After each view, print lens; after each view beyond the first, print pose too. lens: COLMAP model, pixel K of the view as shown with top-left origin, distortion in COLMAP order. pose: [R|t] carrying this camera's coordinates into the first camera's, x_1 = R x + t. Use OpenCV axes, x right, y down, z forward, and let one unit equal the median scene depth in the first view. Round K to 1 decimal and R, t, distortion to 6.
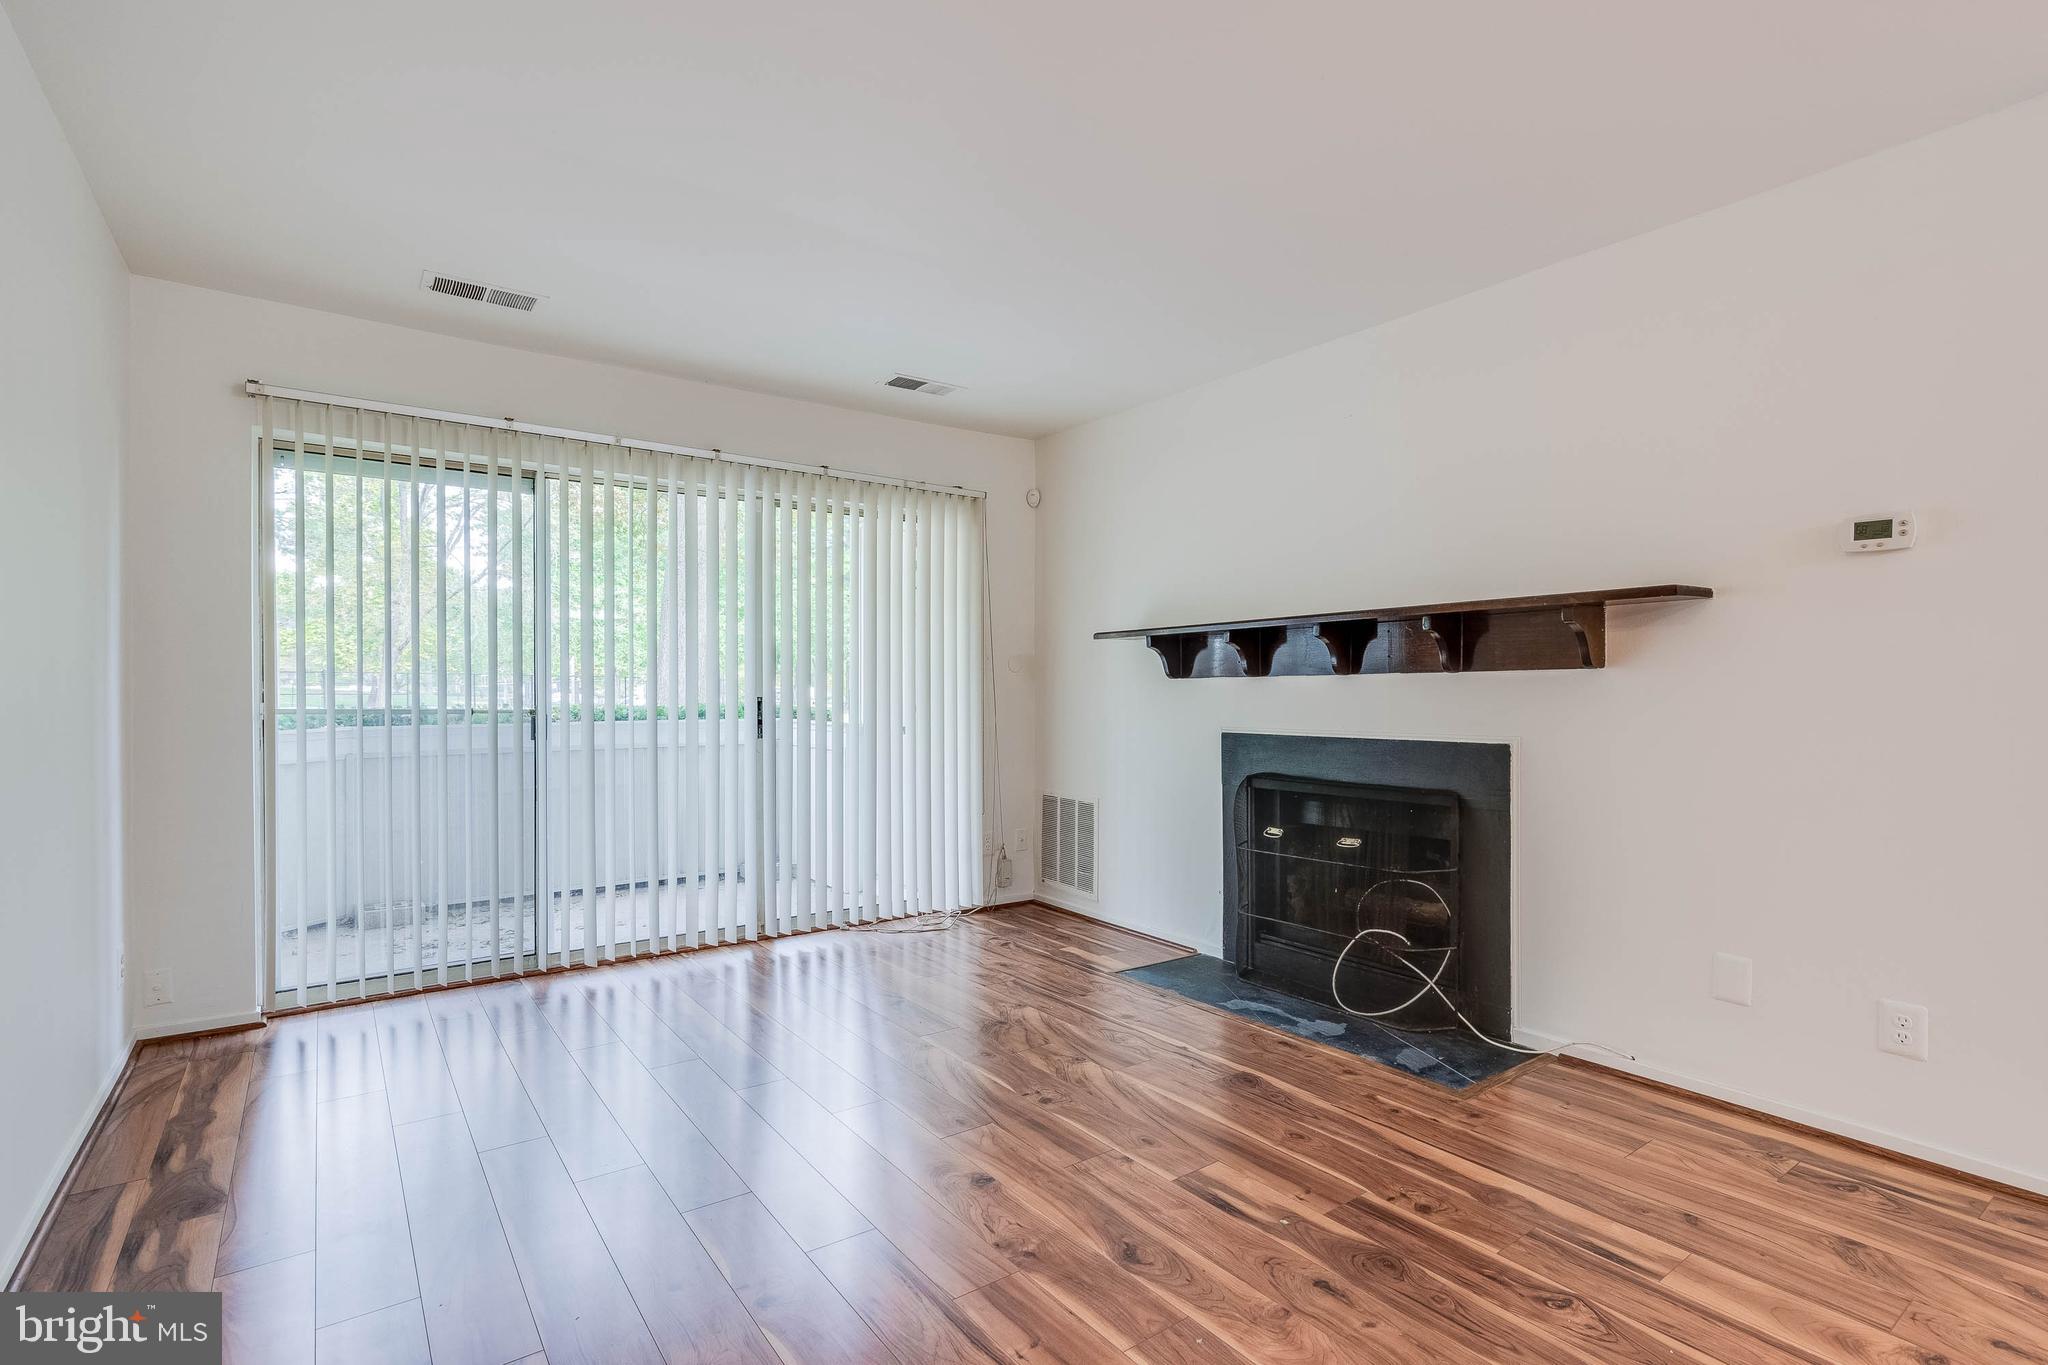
lens RADIAL K [[983.5, 0, 1065.1], [0, 983.5, 690.1], [0, 0, 1]] dist [-0.002747, -0.000011]
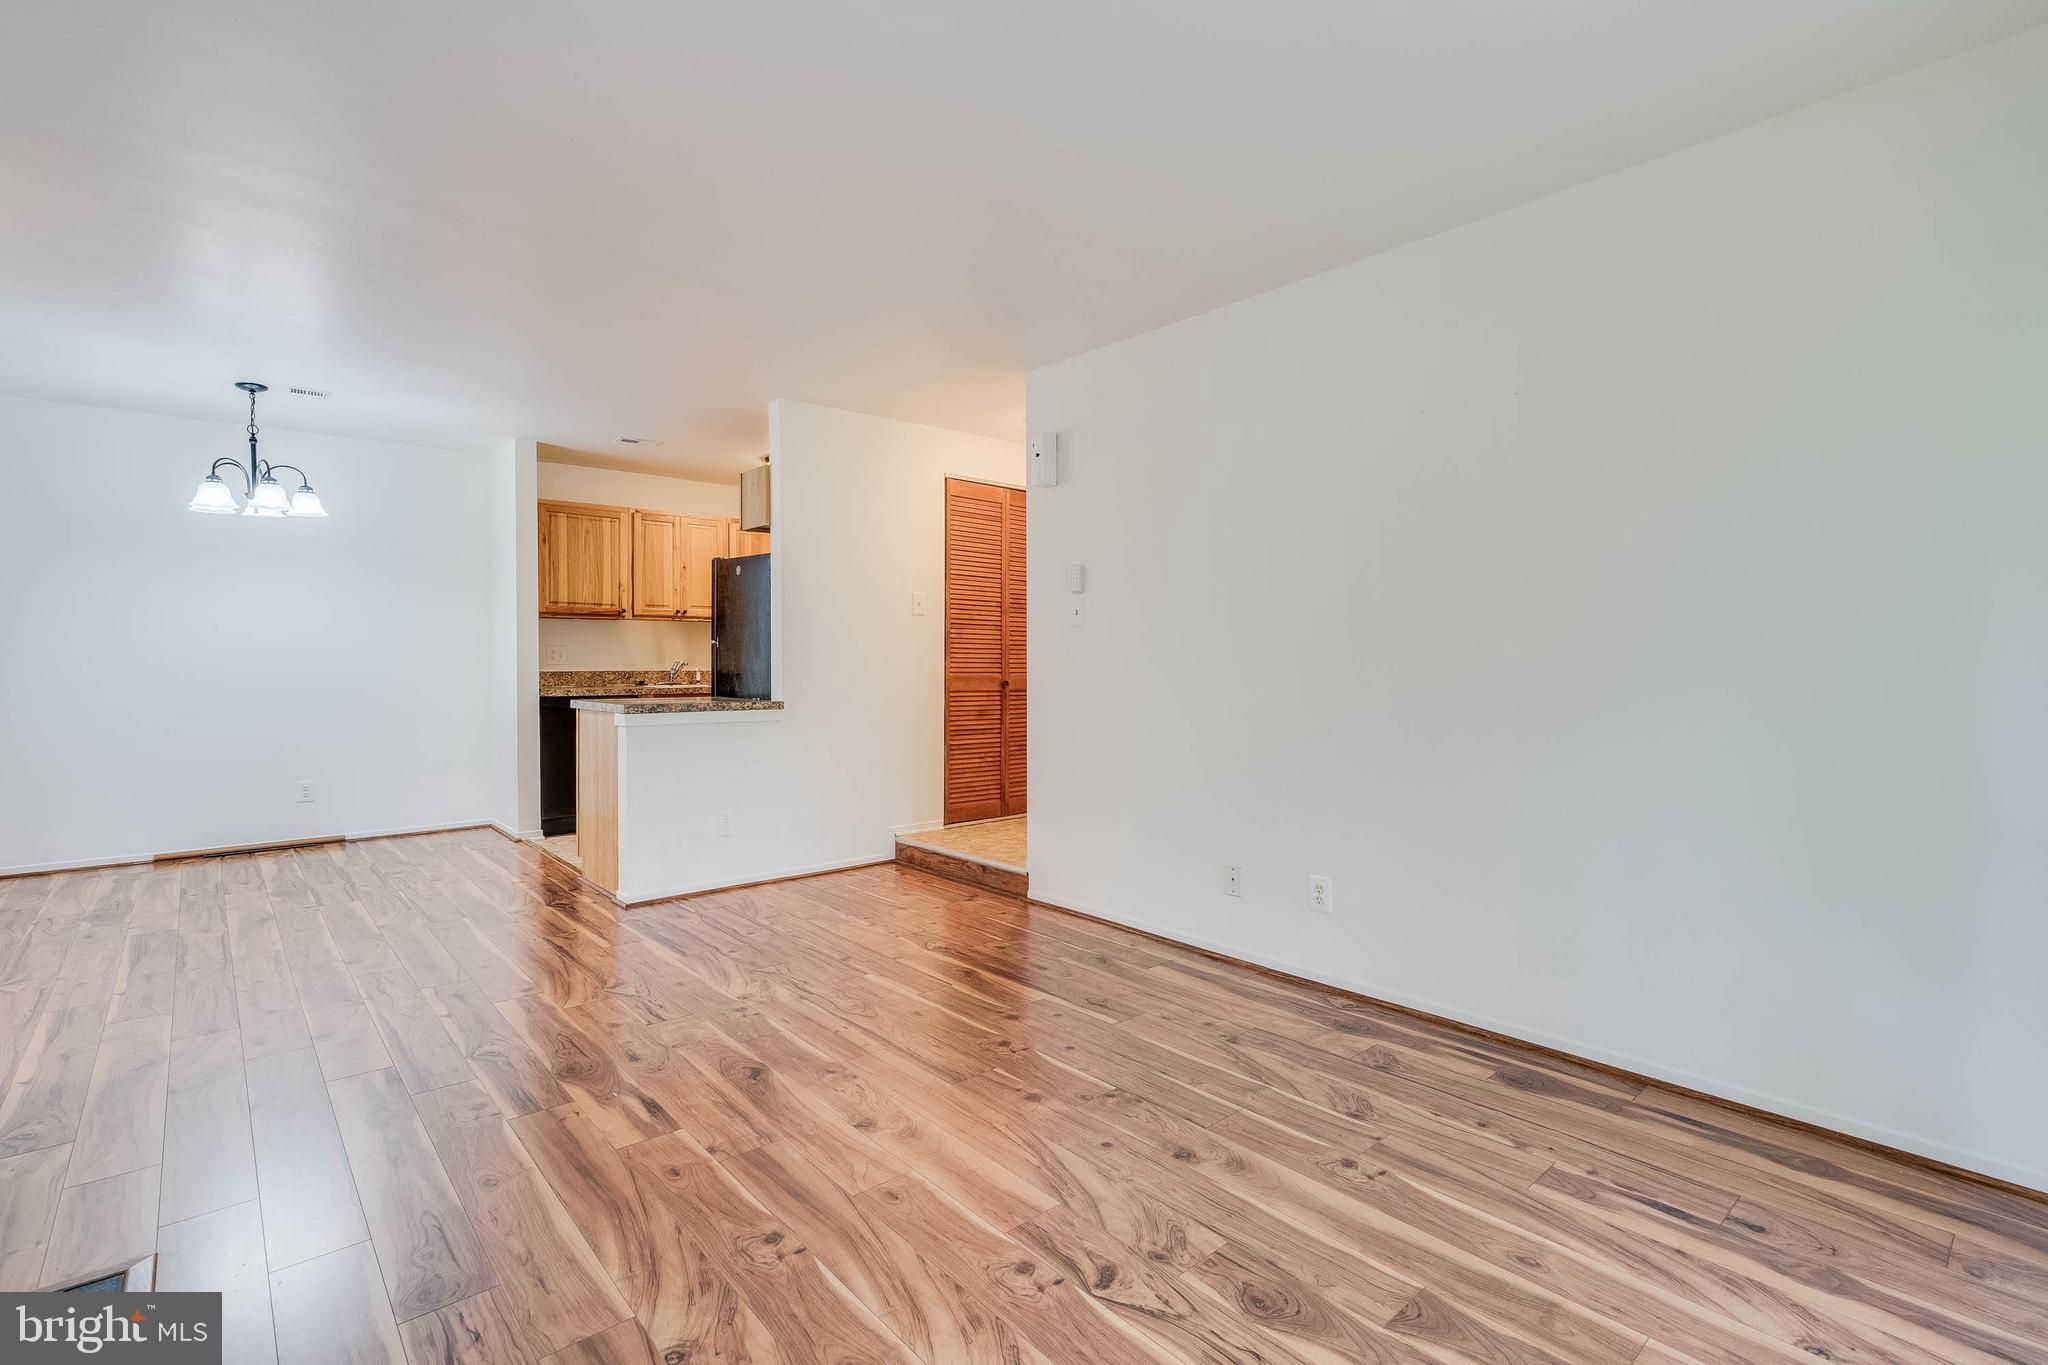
lens RADIAL K [[944.1, 0, 1017.3], [0, 944.1, 673.6], [0, 0, 1]] dist [-0.004825, 0.000148]
pose [[-0.997636, 0.001292, -0.068701, -0.142175], [-0.000039, 0.999812, 0.019375, -0.001072], [0.068713, 0.019332, -0.997449, 1.607360]]
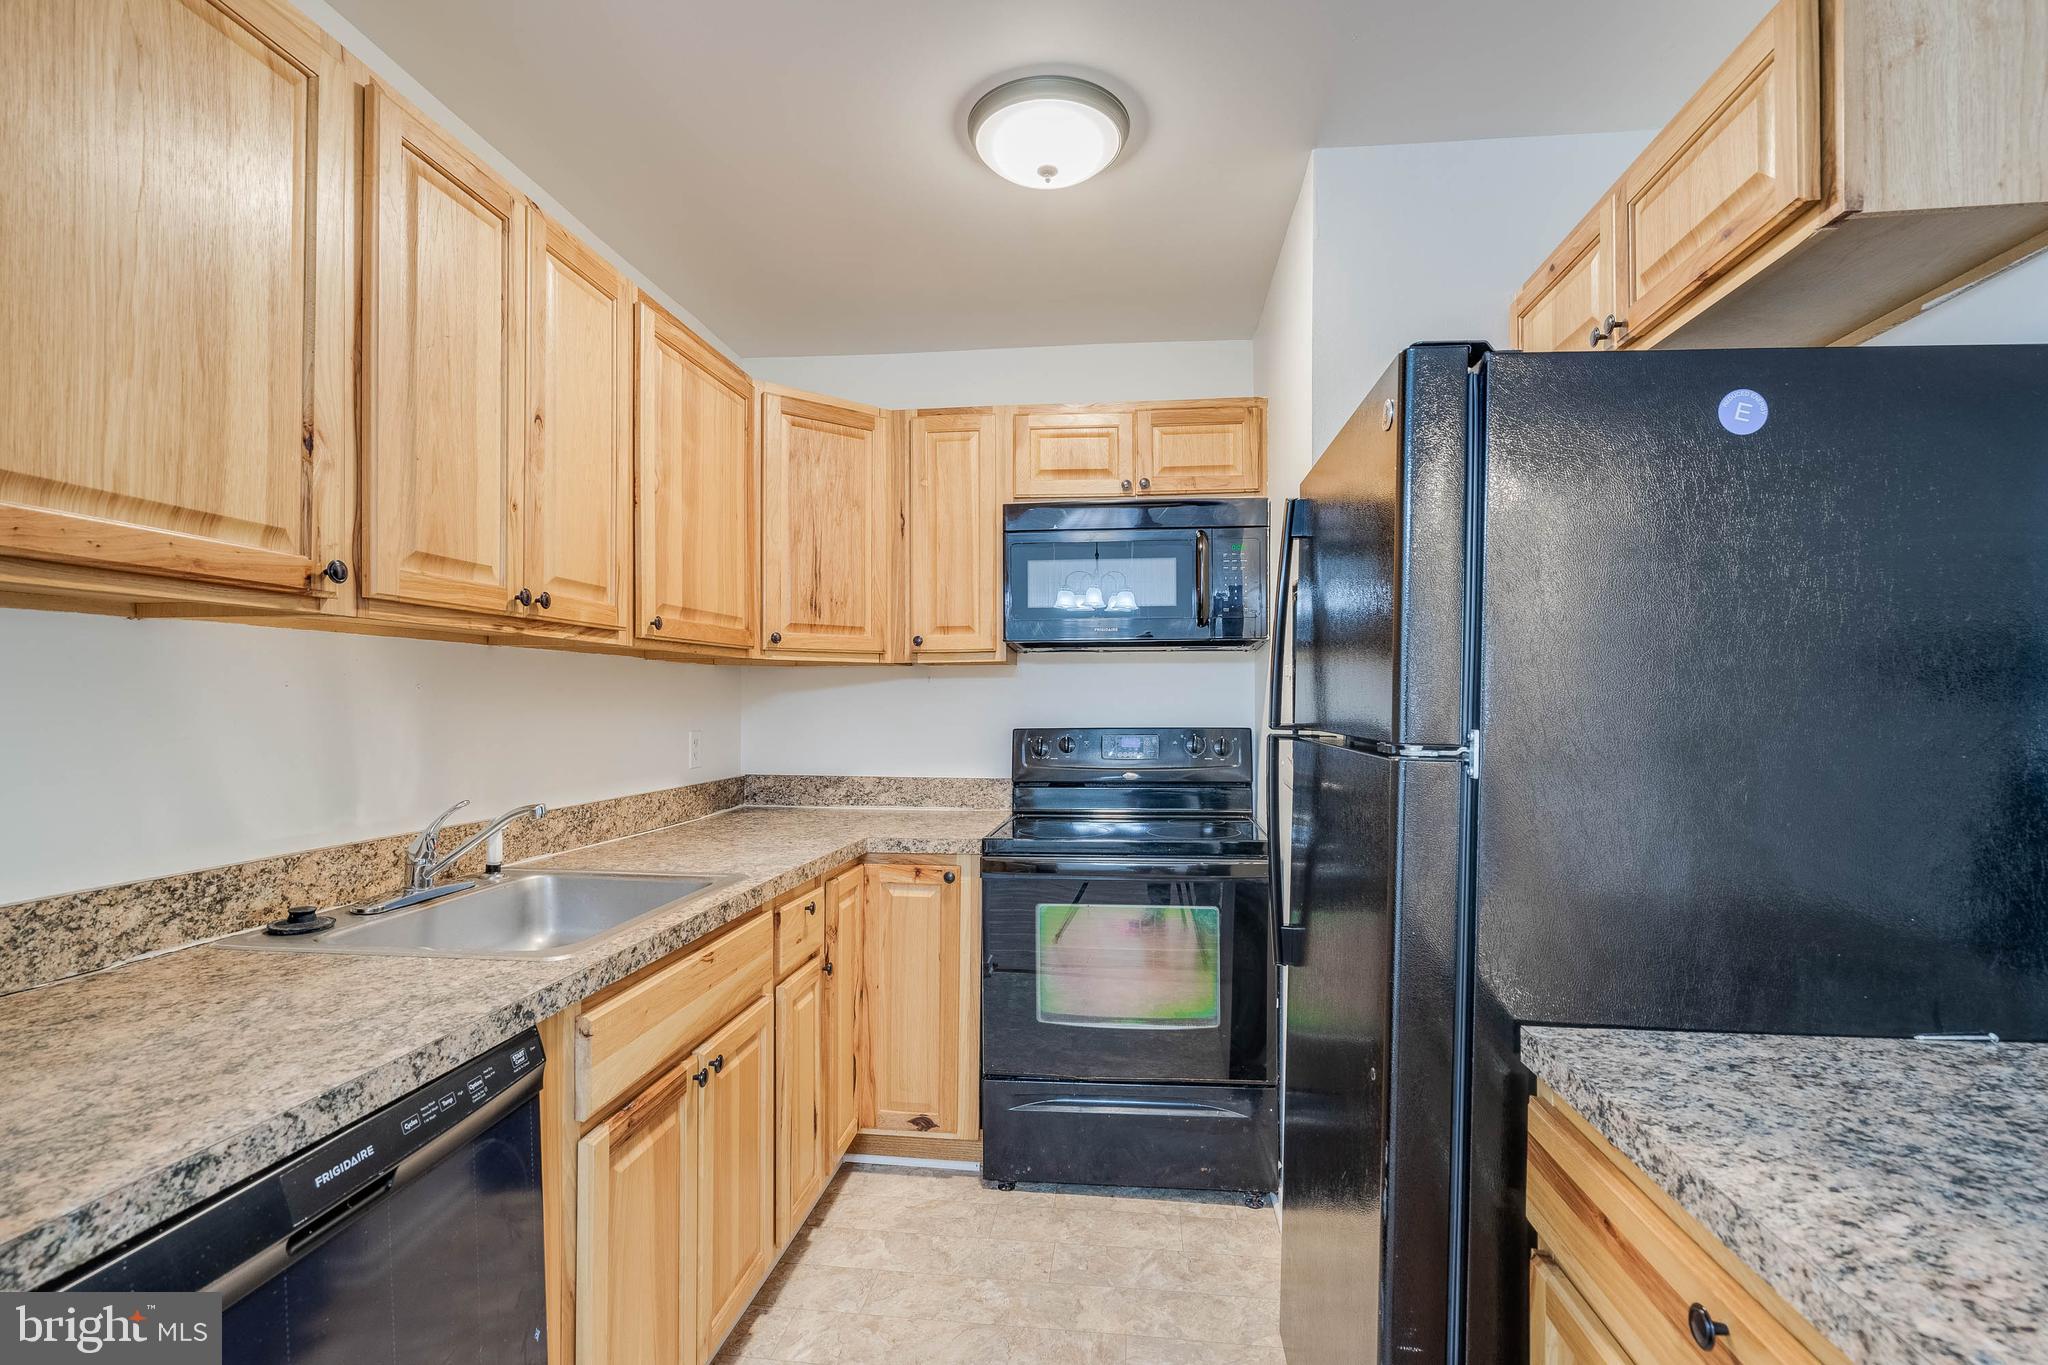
lens RADIAL K [[936.7, 0, 1025.4], [0, 936.7, 692.0], [0, 0, 1]] dist [-0.006178, 0.000388]
pose [[-0.694417, -0.004433, -0.719559, 0.705282], [0.000283, 0.999979, -0.006434, -0.053130], [0.719573, -0.004672, -0.694401, -0.185335]]
